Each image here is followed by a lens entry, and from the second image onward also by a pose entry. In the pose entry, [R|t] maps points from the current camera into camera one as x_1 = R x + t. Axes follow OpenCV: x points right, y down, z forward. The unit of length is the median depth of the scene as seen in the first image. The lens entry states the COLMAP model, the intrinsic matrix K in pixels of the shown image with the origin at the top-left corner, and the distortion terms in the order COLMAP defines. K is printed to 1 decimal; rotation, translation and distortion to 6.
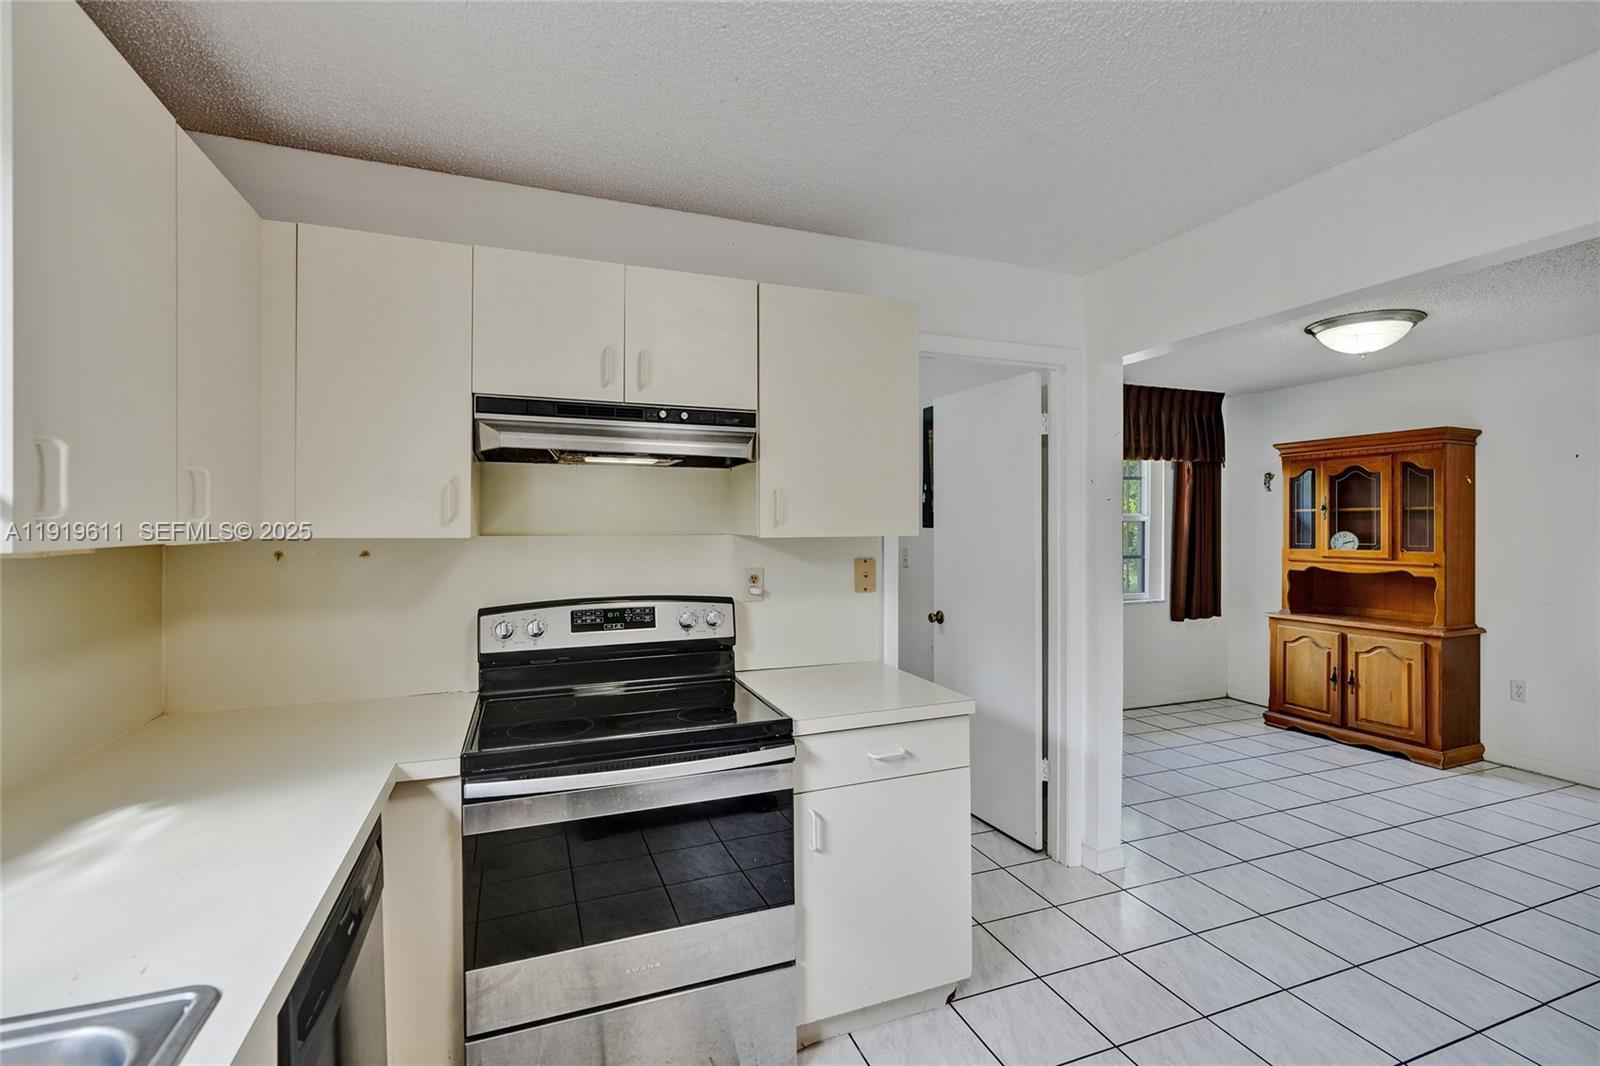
lens RADIAL K [[716.9, 0, 806.6], [0, 716.9, 522.0], [0, 0, 1]] dist [0.021862, 0.000077]
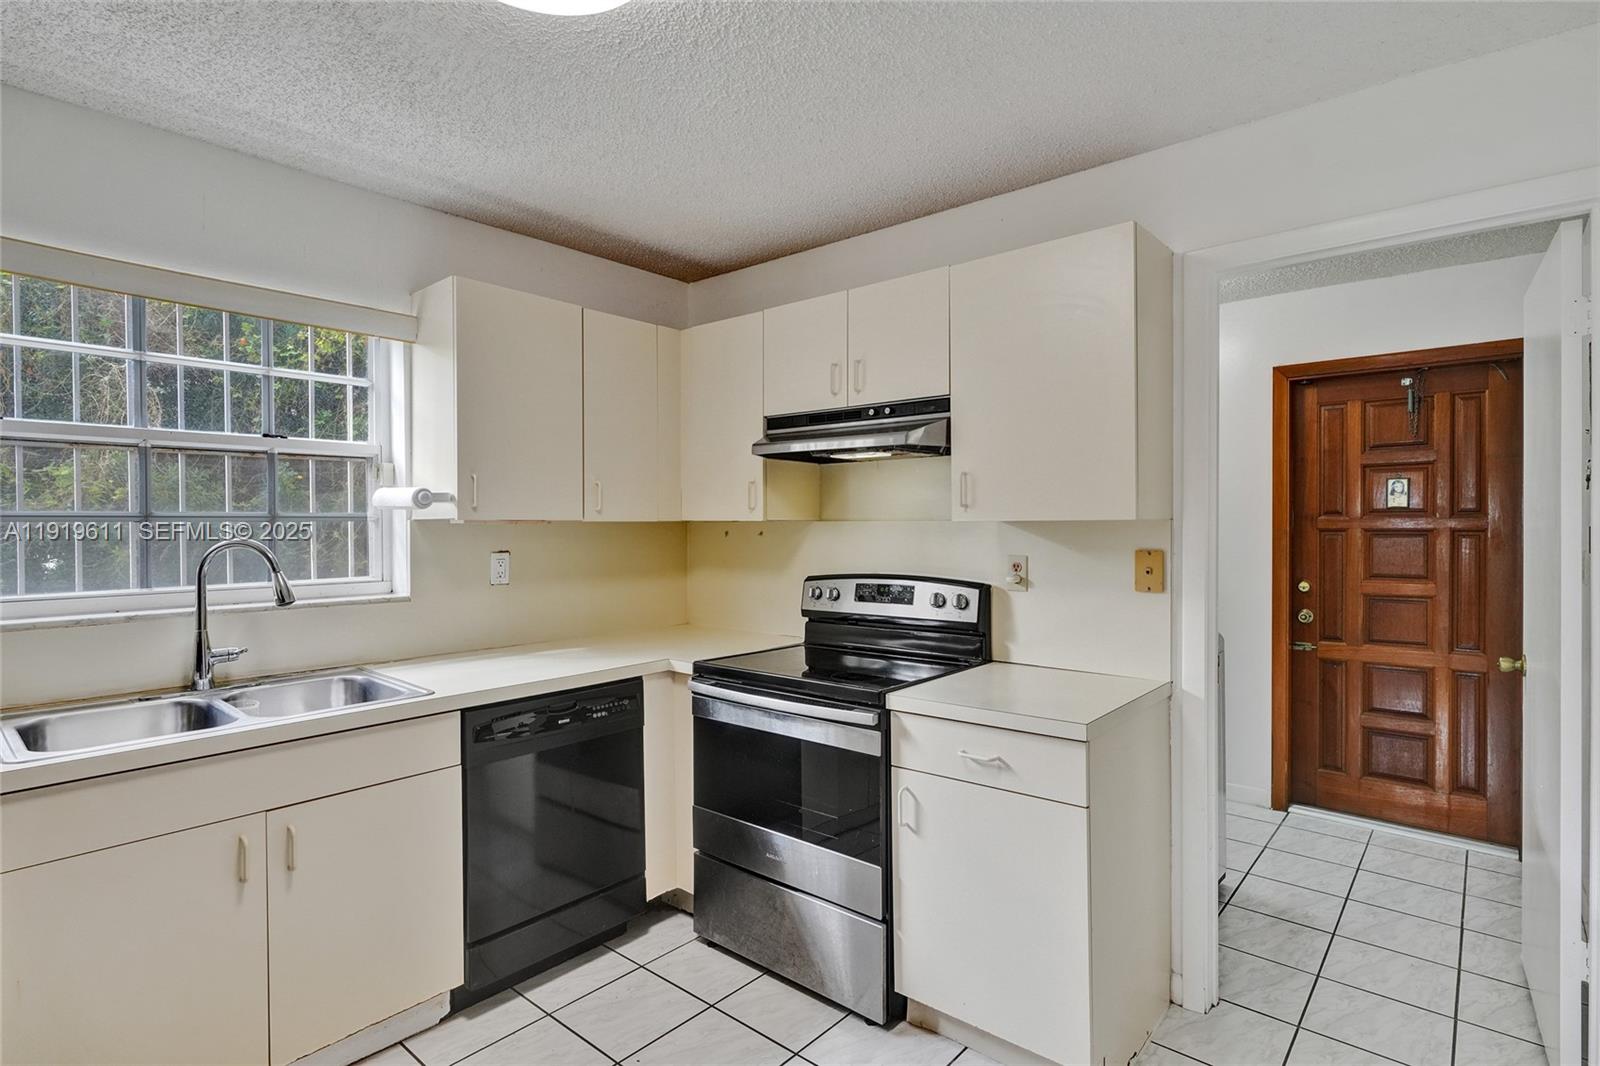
lens RADIAL K [[816.0, 0, 826.5], [0, 816.0, 528.9], [0, 0, 1]] dist [0.066990, 0.000149]
pose [[0.490936, 0.005567, -0.871178, 0.855308], [0.006700, 0.999926, 0.010165, 0.019151], [0.871170, -0.010828, 0.490862, 0.293122]]
